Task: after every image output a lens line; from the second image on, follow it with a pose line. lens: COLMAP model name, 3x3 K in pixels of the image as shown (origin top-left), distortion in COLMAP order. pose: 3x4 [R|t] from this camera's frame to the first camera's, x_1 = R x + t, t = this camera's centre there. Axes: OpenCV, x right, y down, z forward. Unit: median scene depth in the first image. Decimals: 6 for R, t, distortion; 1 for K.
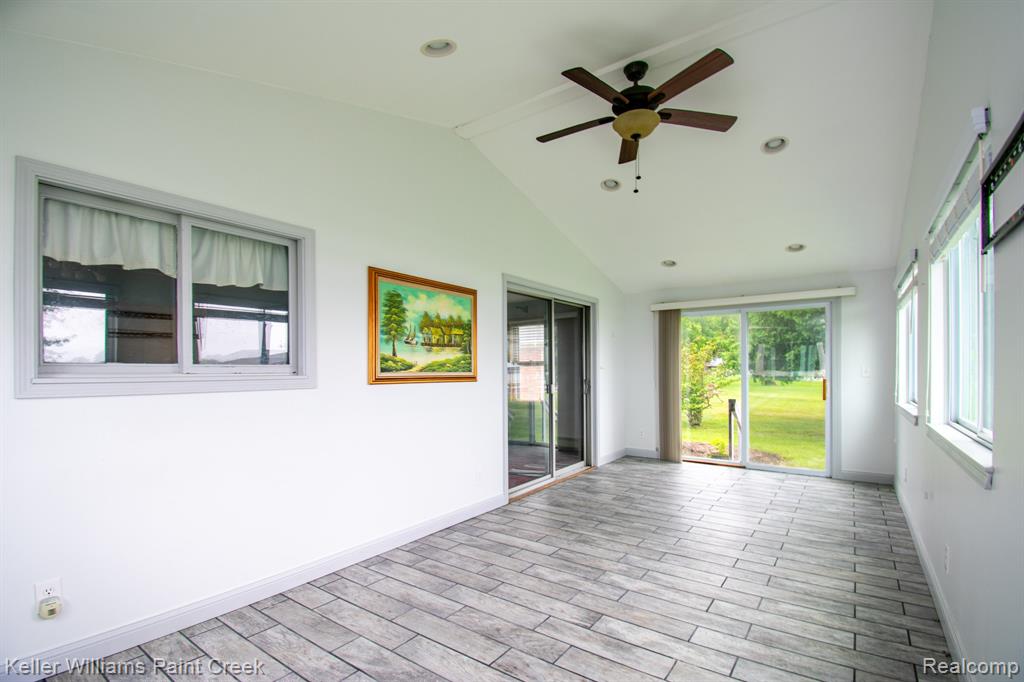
lens RADIAL K [[444.1, 0, 511.7], [0, 444.1, 374.3], [0, 0, 1]] dist [0.042324, -0.044768]
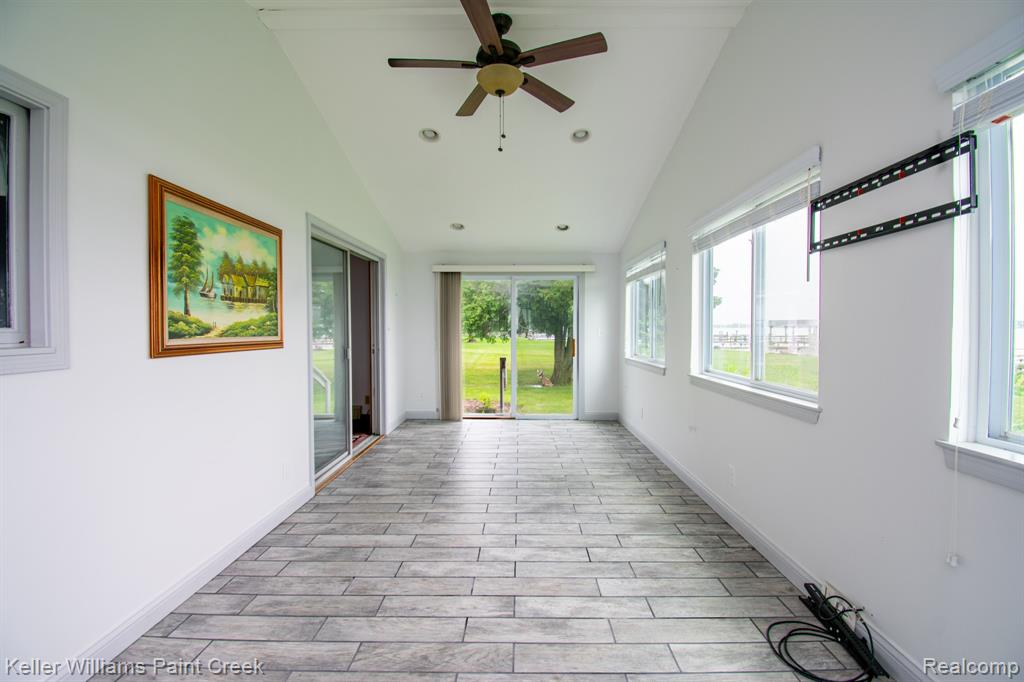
lens RADIAL K [[449.1, 0, 512.0], [0, 449.1, 341.0], [0, 0, 1]] dist [-0.000603, -0.000975]
pose [[0.835478, -0.011156, 0.549410, -0.214358], [0.001885, 0.999846, 0.017436, -0.011173], [-0.549520, -0.013531, 0.835371, 0.152654]]
